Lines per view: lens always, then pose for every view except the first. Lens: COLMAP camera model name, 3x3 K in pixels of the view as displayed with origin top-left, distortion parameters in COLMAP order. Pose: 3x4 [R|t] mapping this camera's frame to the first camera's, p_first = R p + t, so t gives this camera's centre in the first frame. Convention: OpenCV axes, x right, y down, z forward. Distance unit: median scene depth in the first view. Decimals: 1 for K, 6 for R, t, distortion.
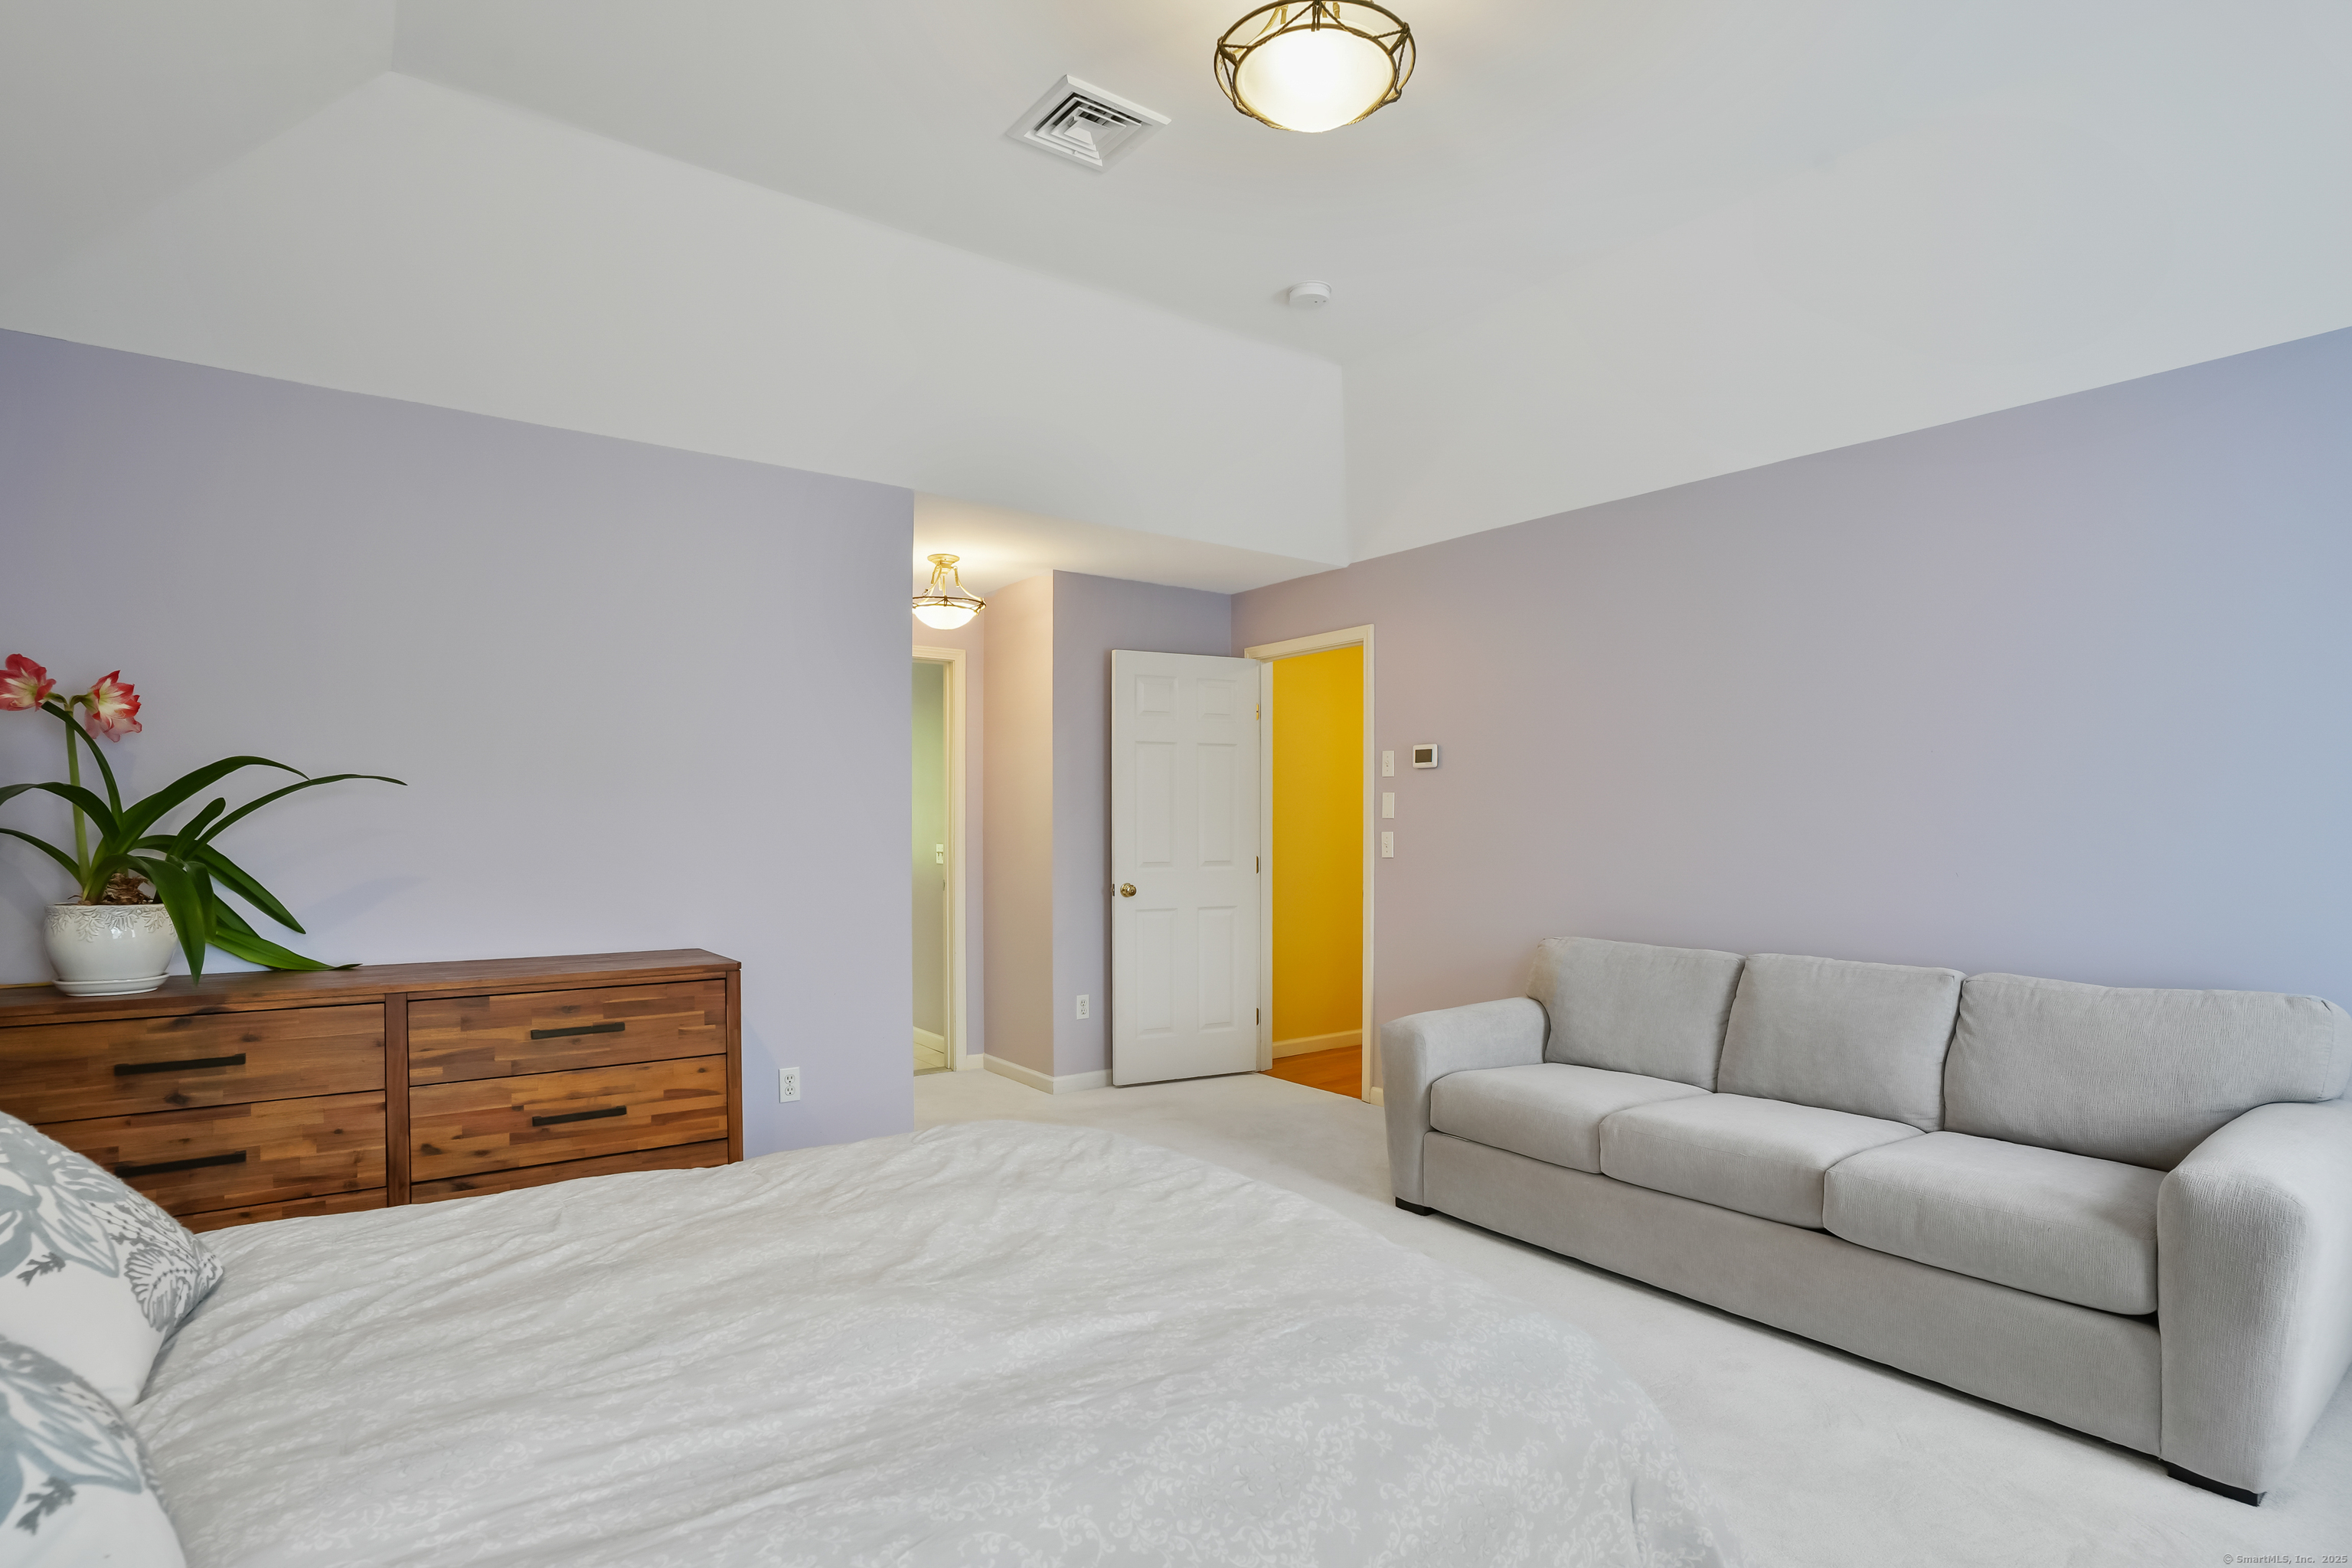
lens RADIAL K [[1182.5, 0, 1173.6], [0, 1182.5, 858.5], [0, 0, 1]] dist [-0.000218, 0.000280]
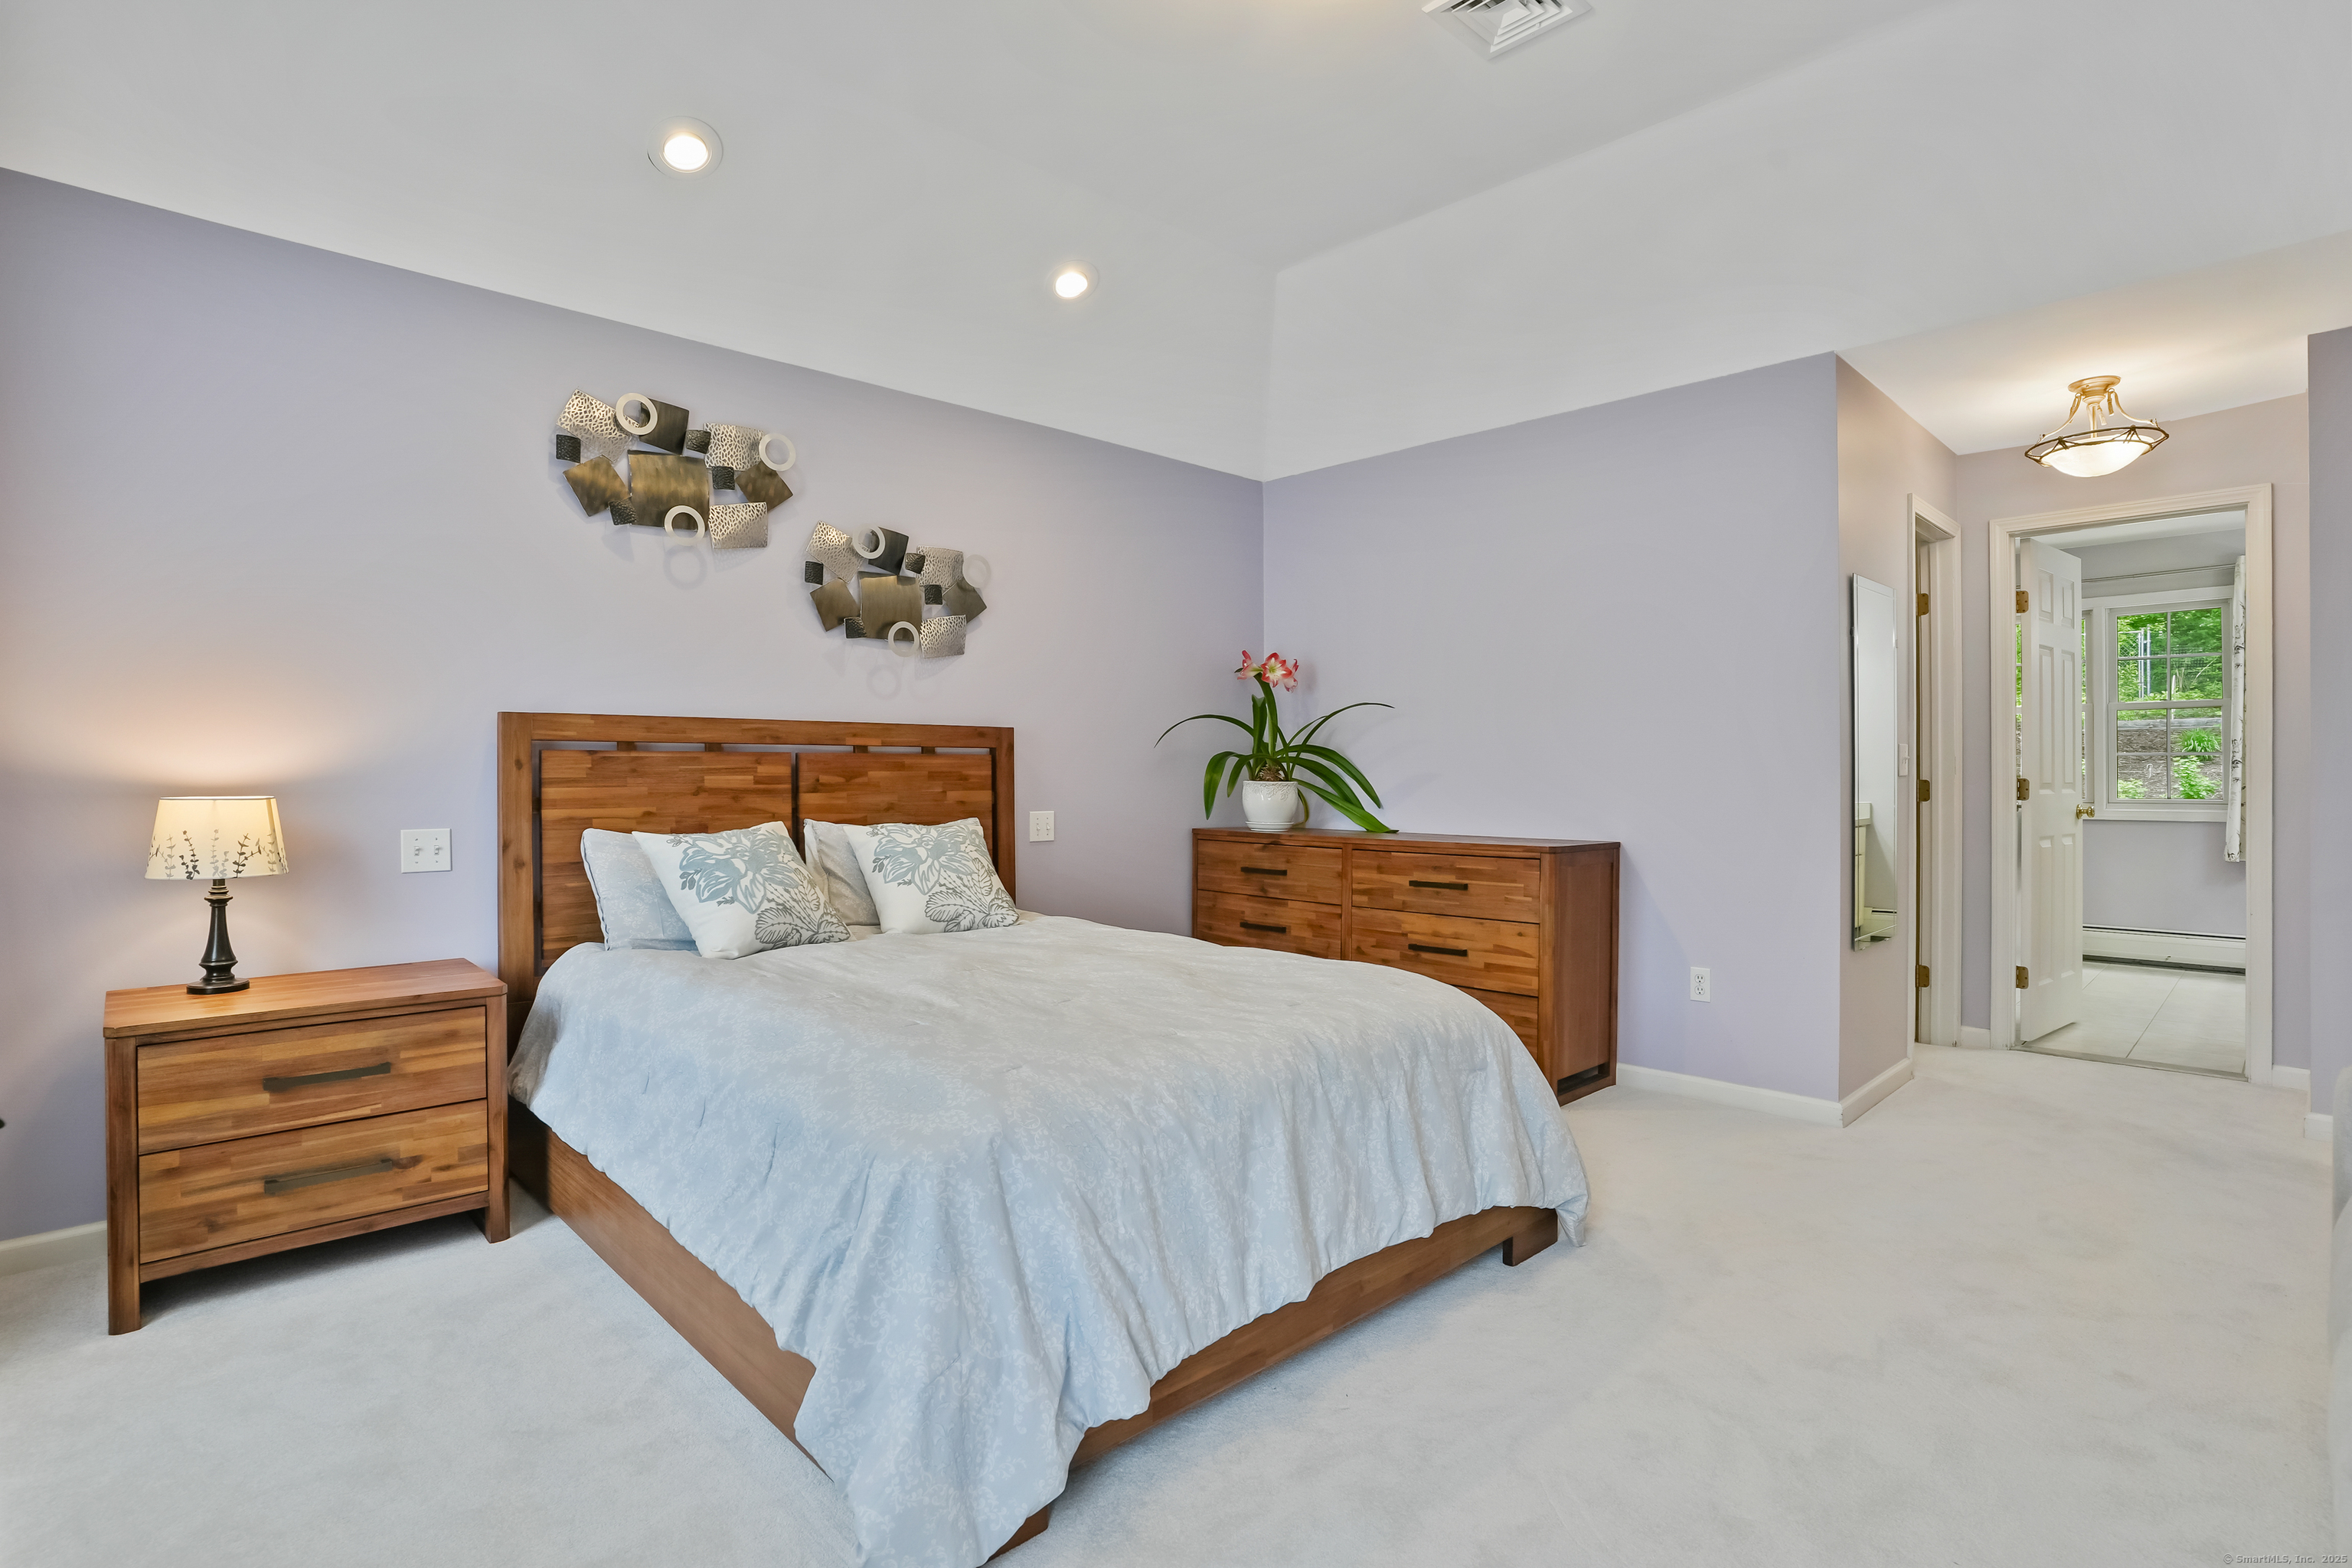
lens RADIAL K [[1159.5, 0, 1176.0], [0, 1159.5, 784.0], [0, 0, 1]] dist [-0.064295, 0.029120]
pose [[0.167438, 0.003295, -0.985877, 0.734356], [-0.029657, 0.999559, -0.001696, 0.044030], [0.985436, 0.029522, 0.167462, 0.499281]]
